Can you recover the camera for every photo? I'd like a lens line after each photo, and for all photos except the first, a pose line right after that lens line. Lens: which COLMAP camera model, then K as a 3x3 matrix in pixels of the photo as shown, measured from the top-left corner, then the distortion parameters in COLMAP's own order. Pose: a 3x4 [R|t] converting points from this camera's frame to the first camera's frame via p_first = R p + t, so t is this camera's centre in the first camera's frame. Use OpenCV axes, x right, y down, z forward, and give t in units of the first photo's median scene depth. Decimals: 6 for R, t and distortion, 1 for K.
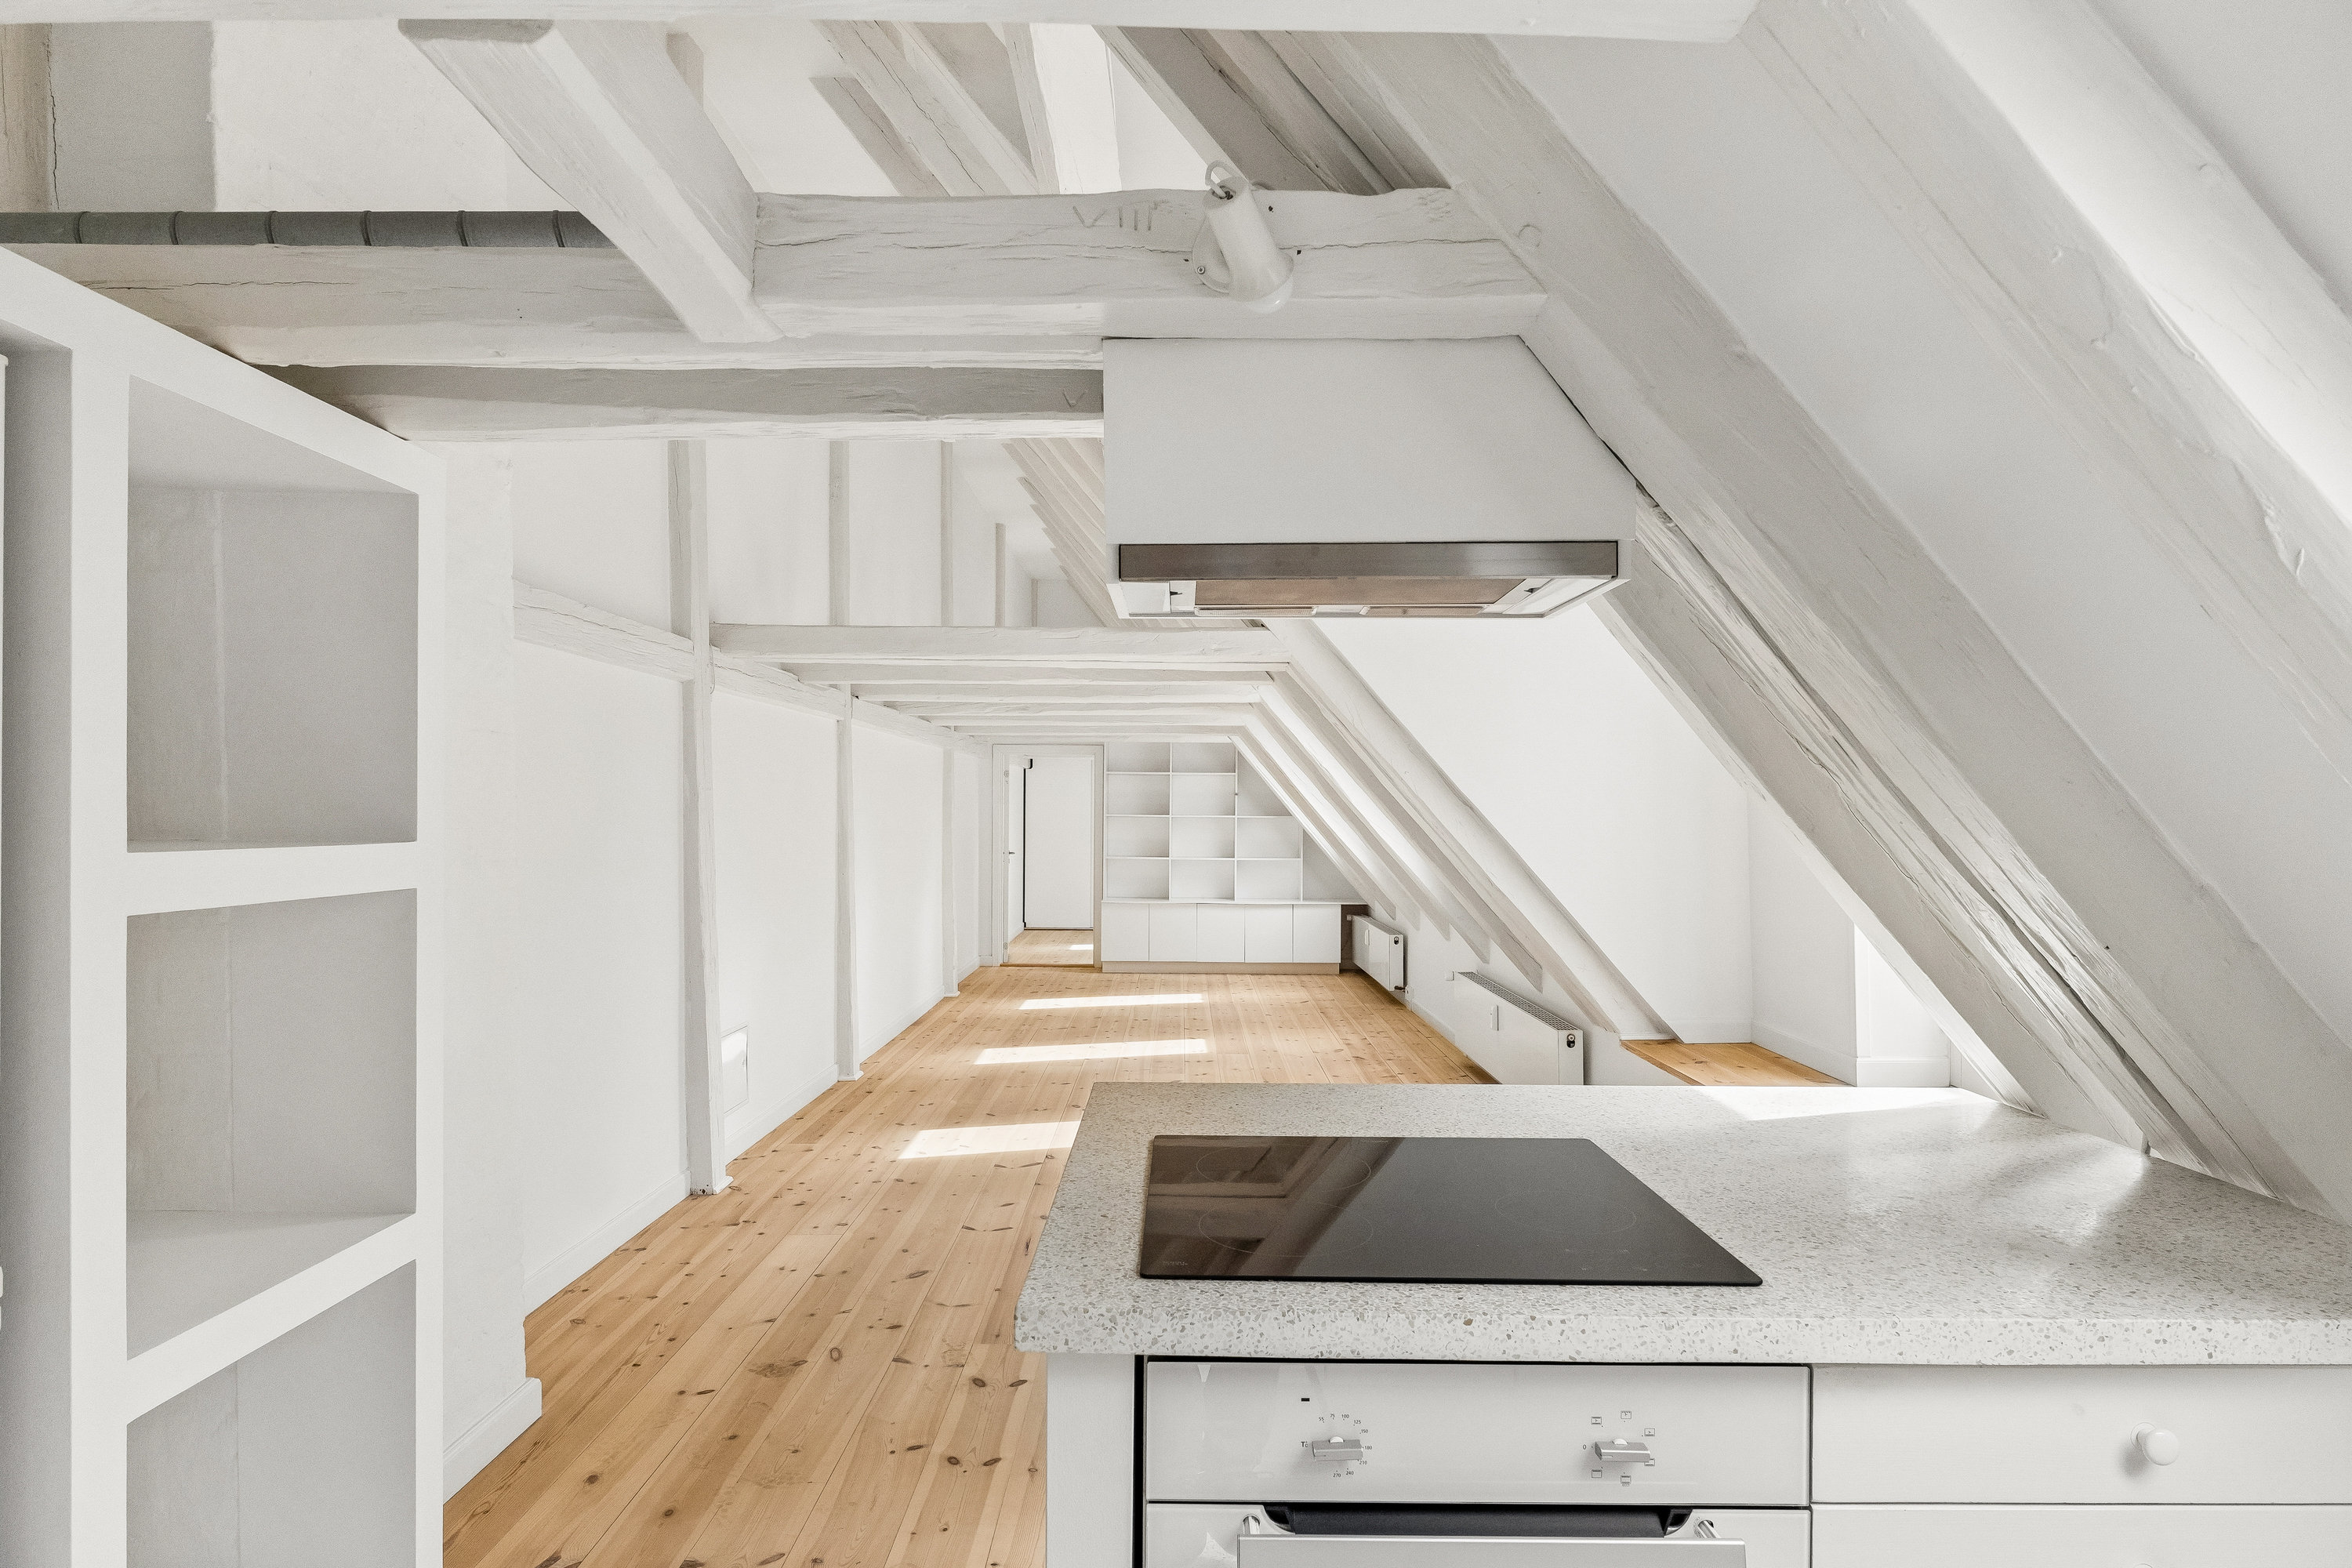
lens RADIAL K [[1274.9, 0, 1181.0], [0, 1274.9, 810.0], [0, 0, 1]] dist [-0.000085, -0.000277]
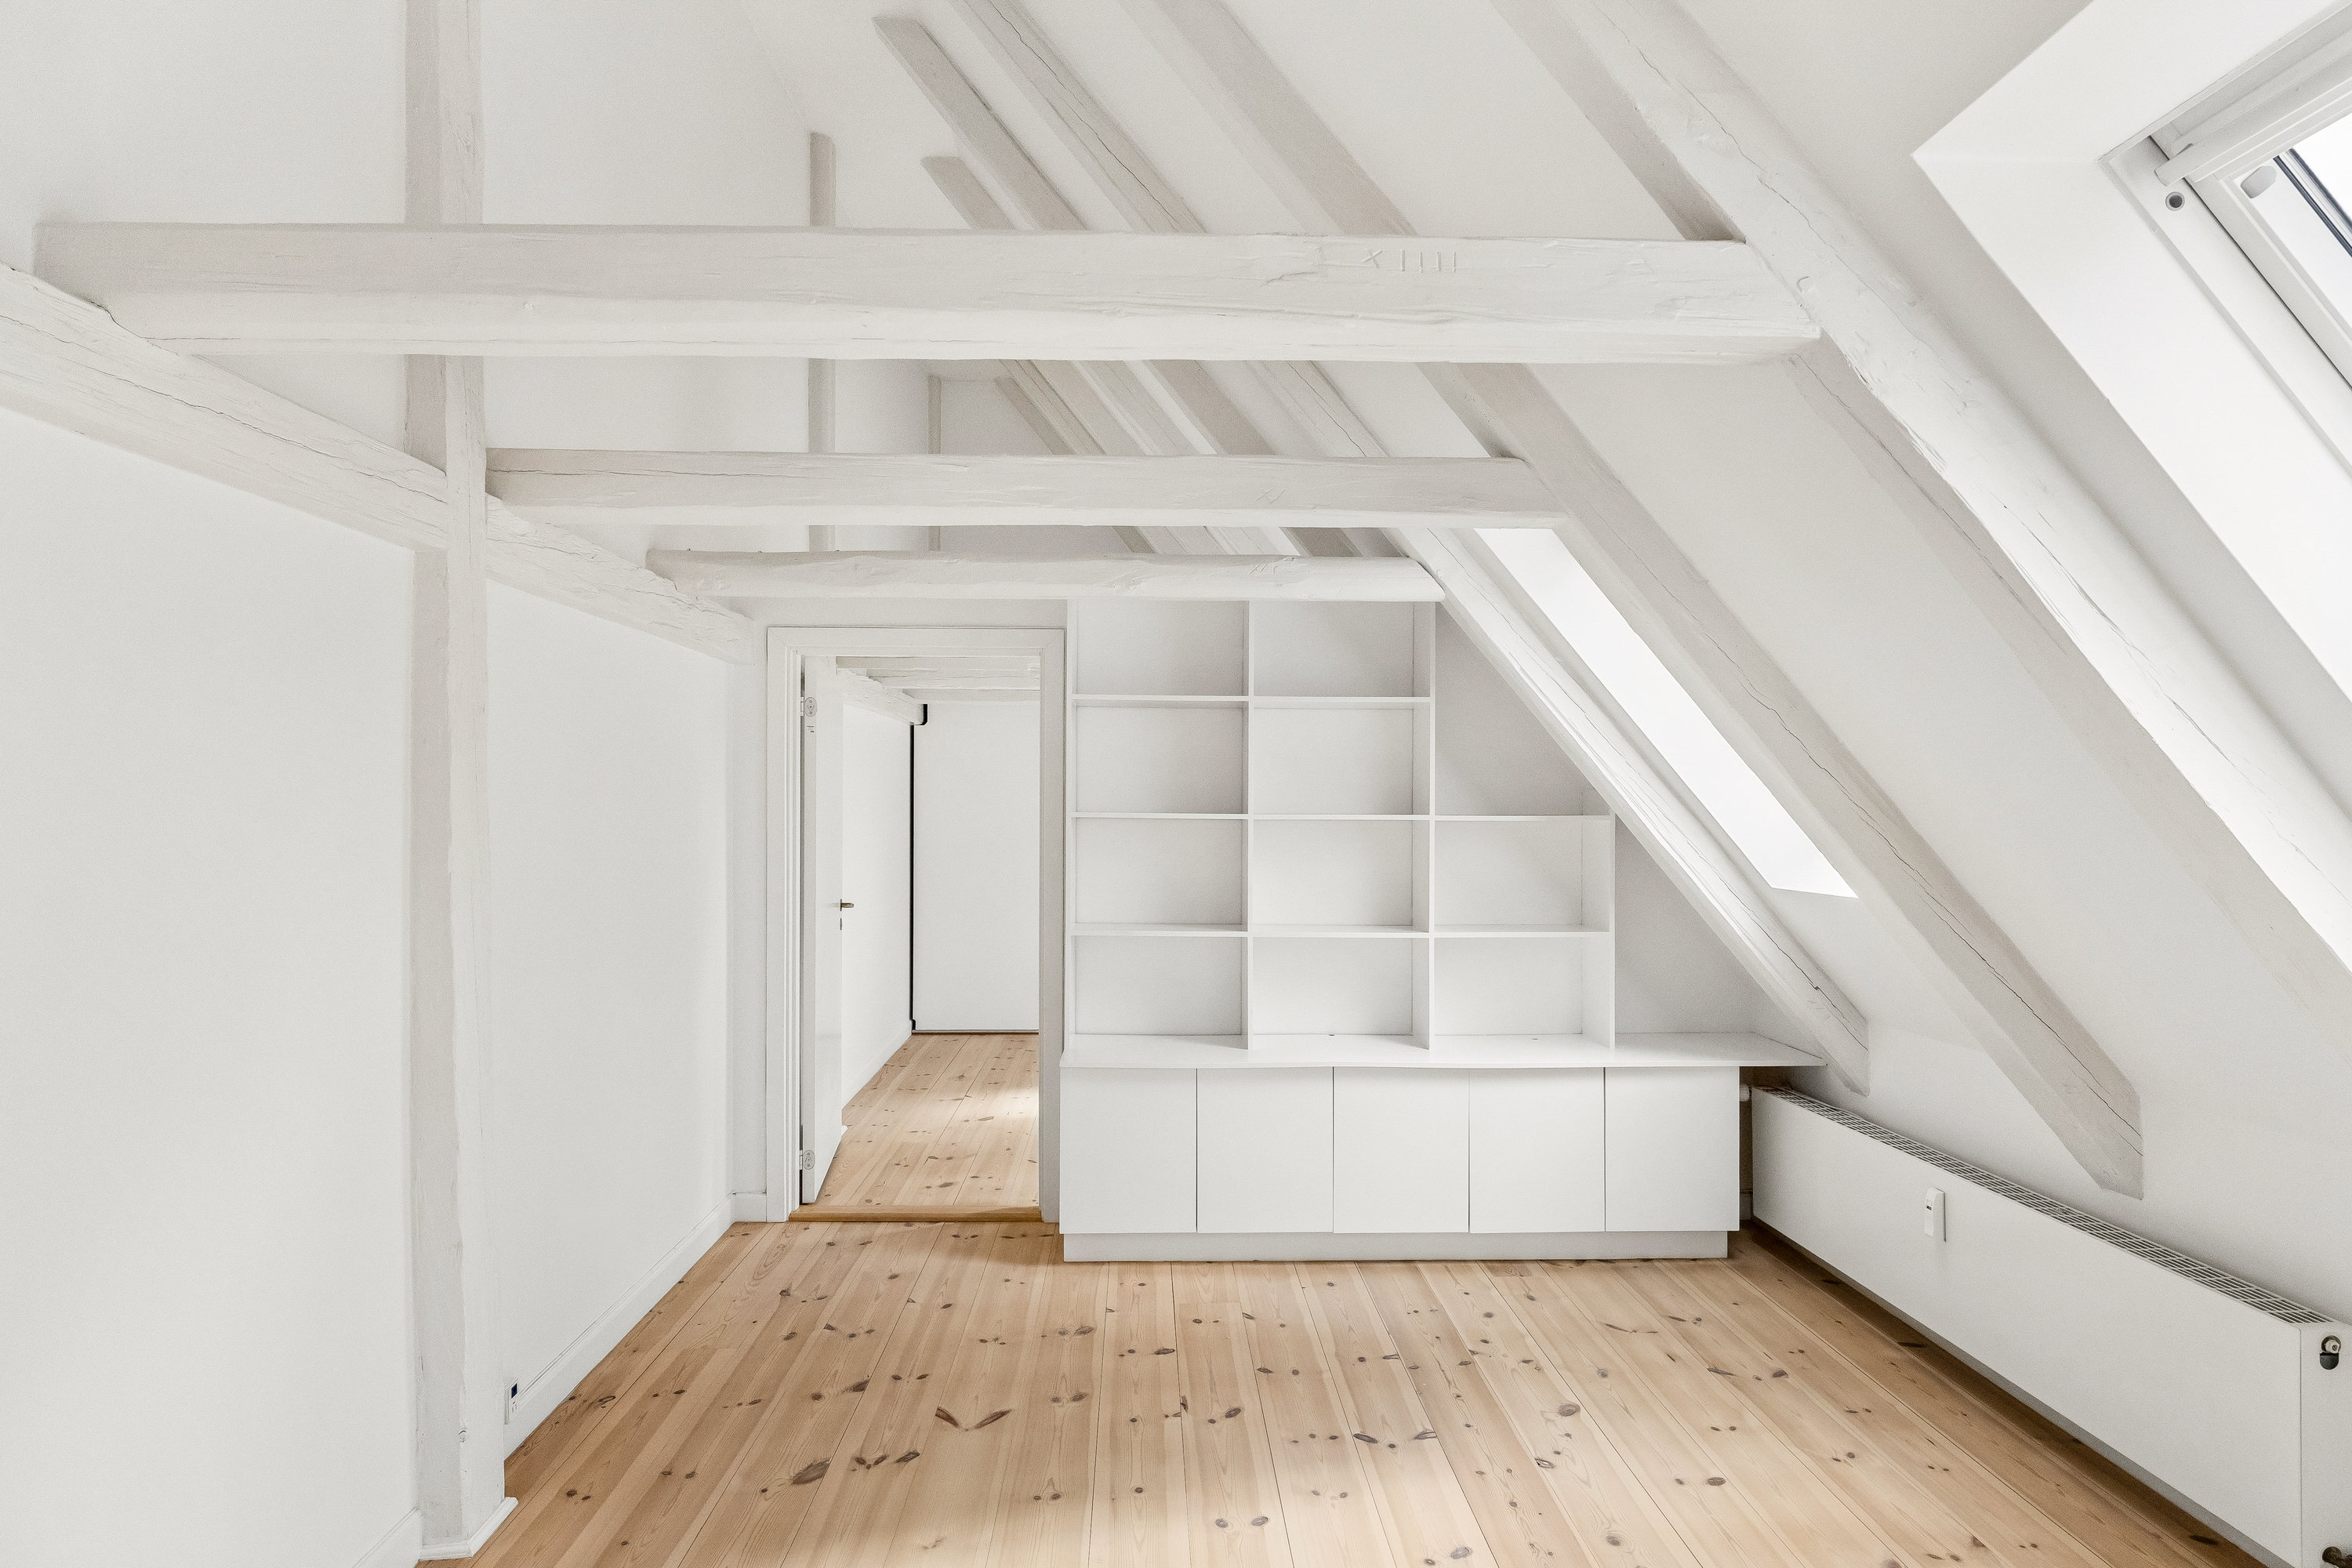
lens RADIAL K [[1274.9, 0, 1181.0], [0, 1274.9, 810.0], [0, 0, 1]] dist [-0.000085, -0.000277]
pose [[0.999922, -0.011060, 0.005808, -0.033625], [0.011031, 0.999927, 0.004915, 0.000721], [-0.005861, -0.004851, 0.999971, 0.736053]]
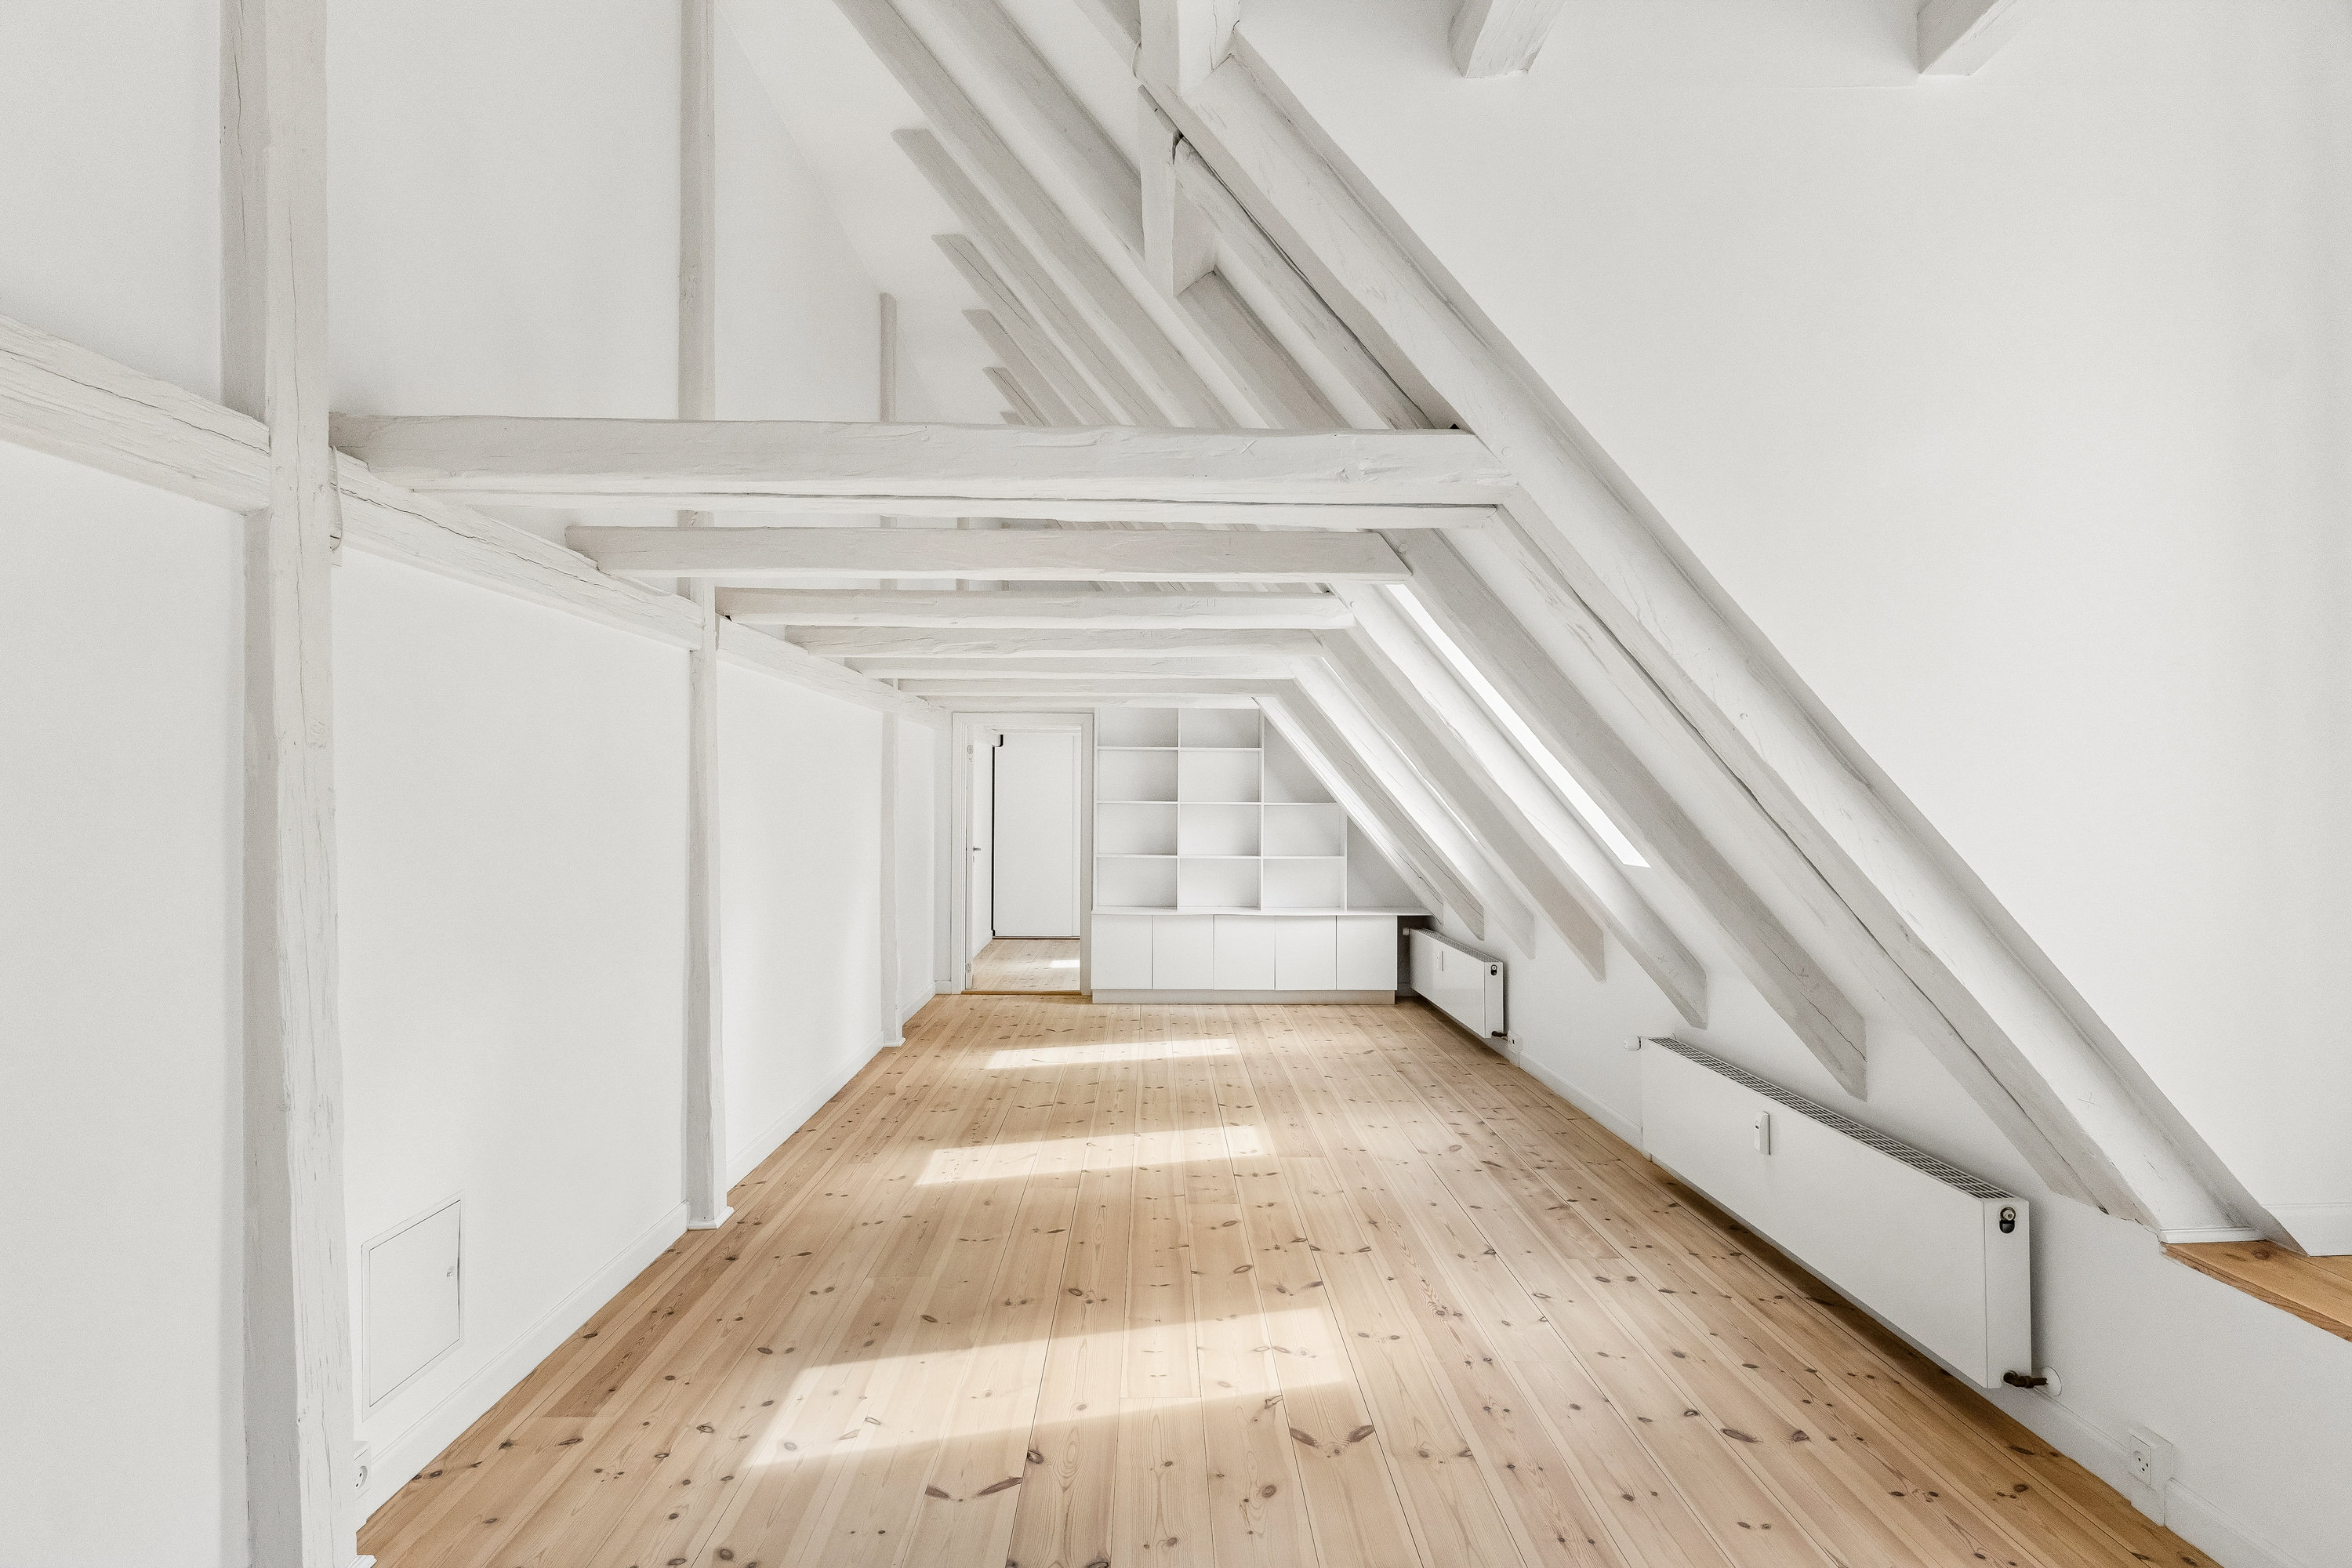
lens RADIAL K [[1241.6, 0, 1176.0], [0, 1241.6, 784.0], [0, 0, 1]] dist [-0.002813, -0.001169]
pose [[0.999747, -0.000659, 0.022486, -0.031319], [0.000904, 0.999940, -0.010883, 0.001644], [-0.022477, 0.010901, 0.999688, 0.270842]]
